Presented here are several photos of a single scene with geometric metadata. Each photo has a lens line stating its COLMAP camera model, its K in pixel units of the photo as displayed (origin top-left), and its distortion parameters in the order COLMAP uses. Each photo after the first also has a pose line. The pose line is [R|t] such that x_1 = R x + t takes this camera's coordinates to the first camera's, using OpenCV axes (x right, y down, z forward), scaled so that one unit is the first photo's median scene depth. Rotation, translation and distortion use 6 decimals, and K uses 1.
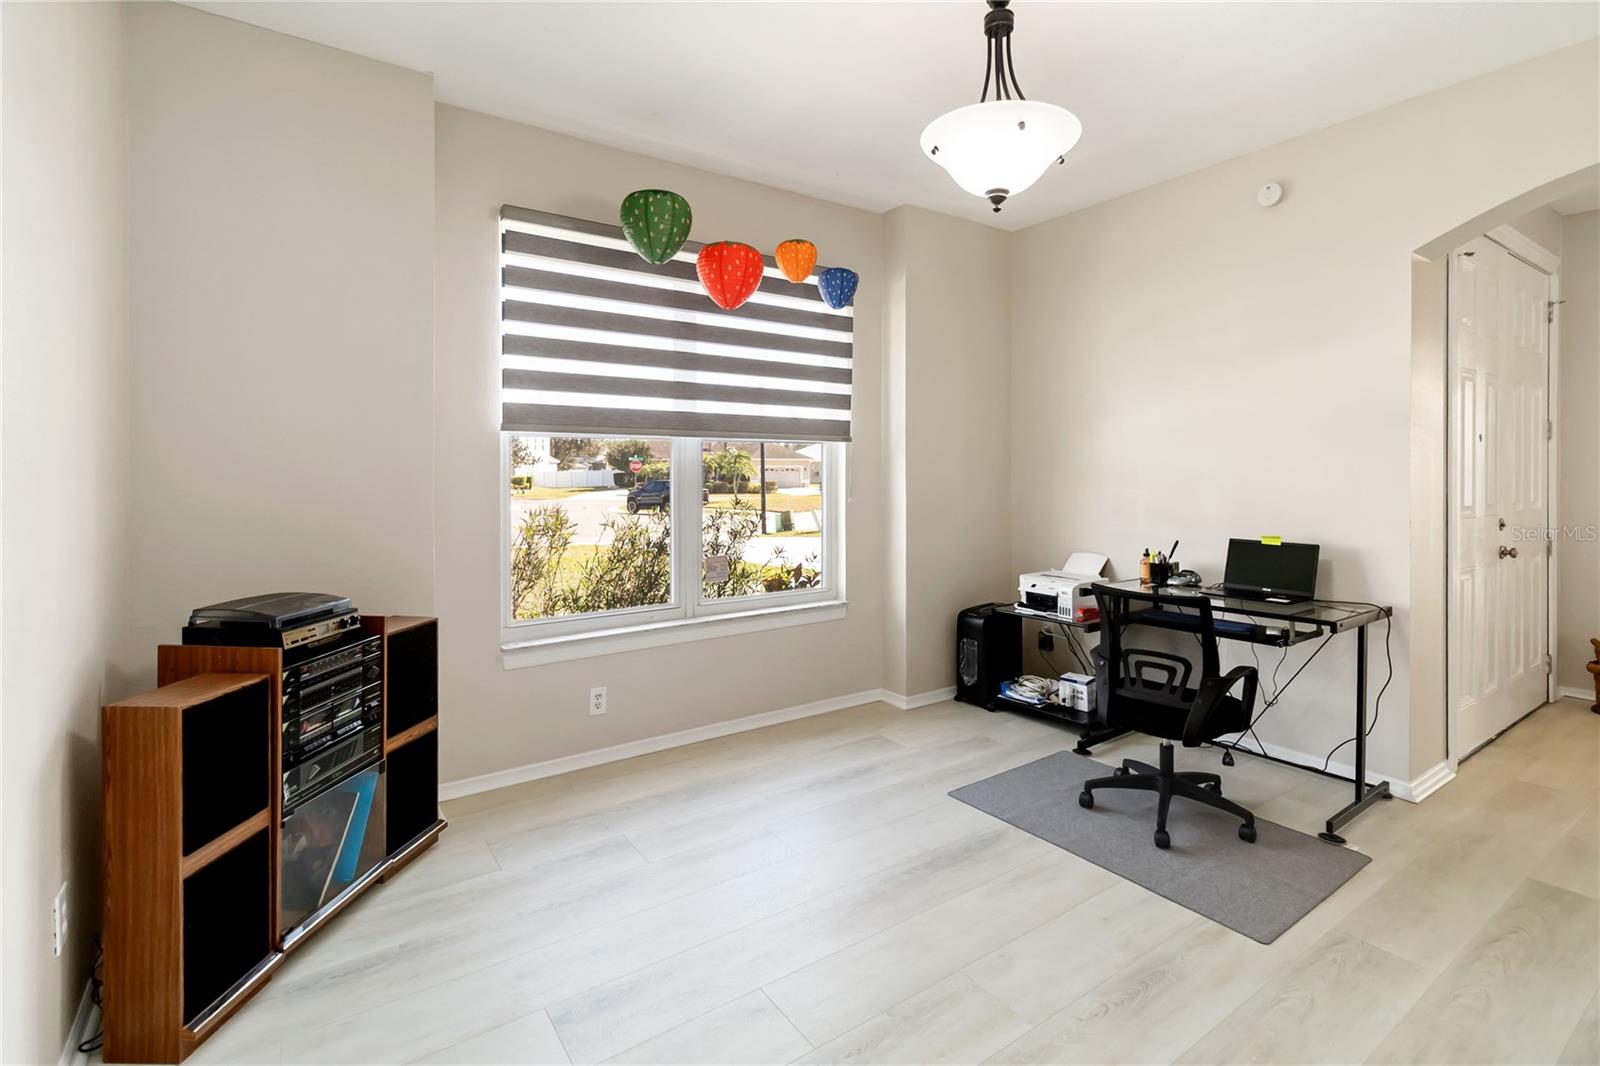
lens RADIAL K [[746.8, 0, 797.1], [0, 746.8, 465.7], [0, 0, 1]] dist [0.004367, 0.000266]
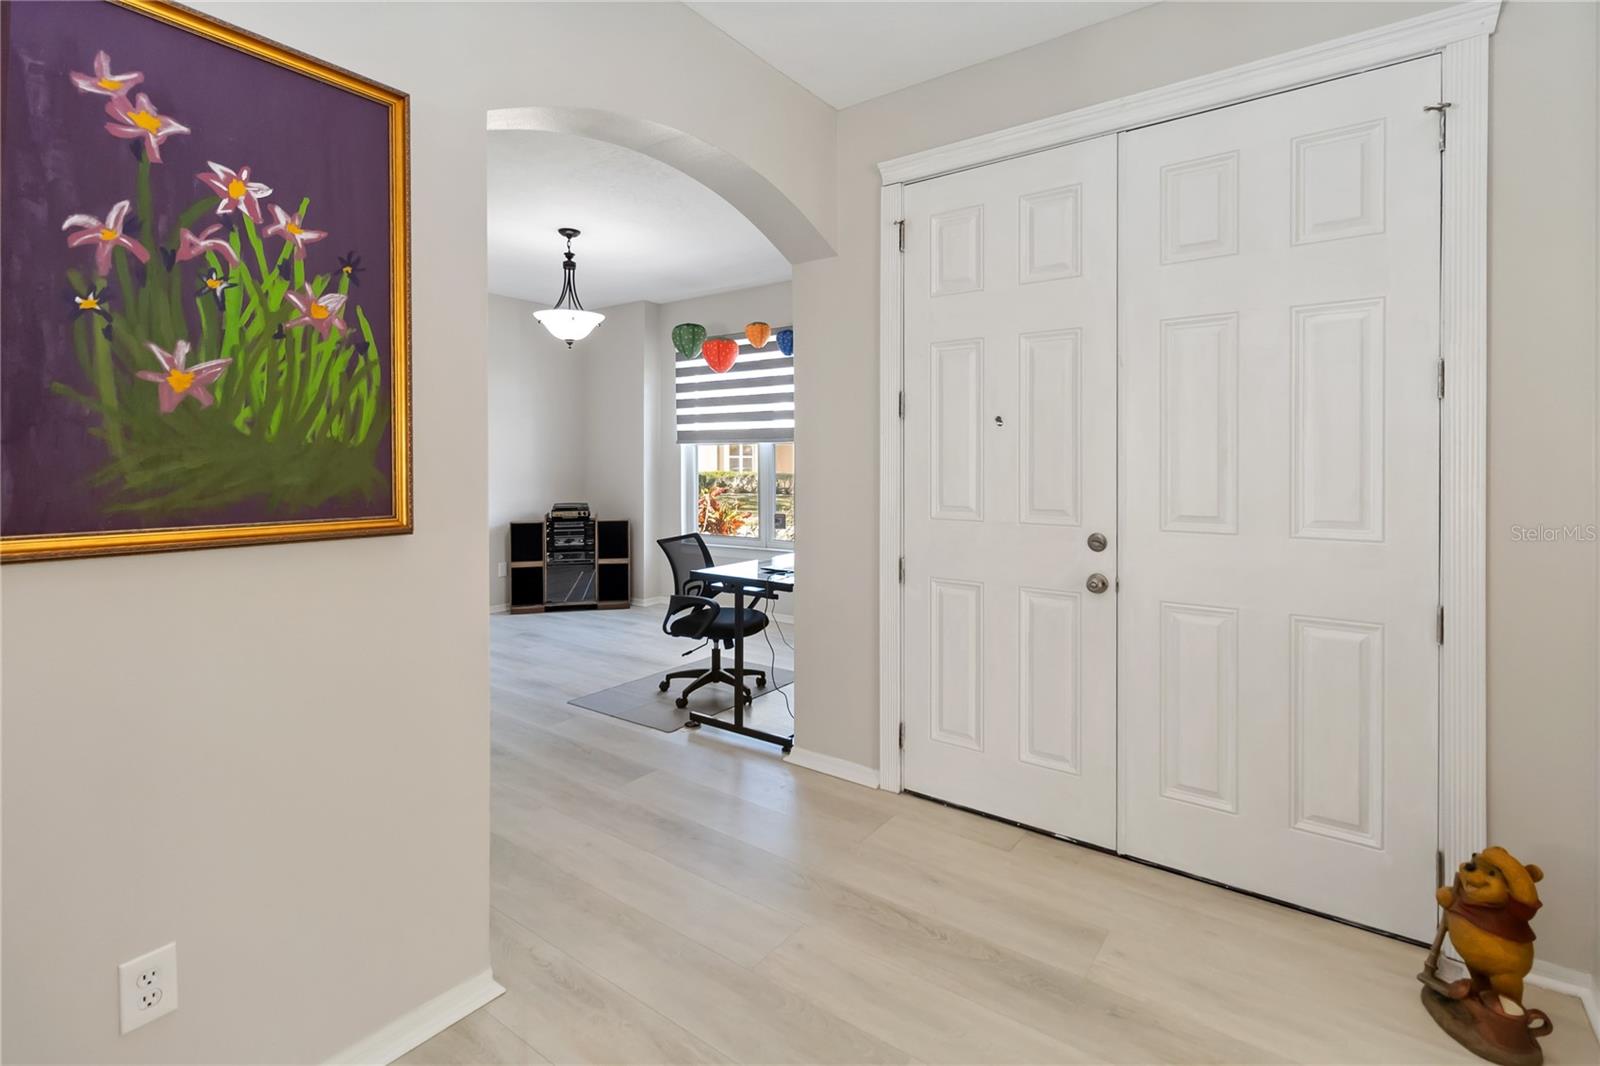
lens RADIAL K [[746.8, 0, 797.1], [0, 746.8, 465.7], [0, 0, 1]] dist [0.004367, 0.000266]
pose [[0.314500, -0.002781, -0.949254, 2.265083], [0.004852, 0.999987, -0.001322, 0.031618], [0.949245, -0.004190, 0.314509, 0.826720]]
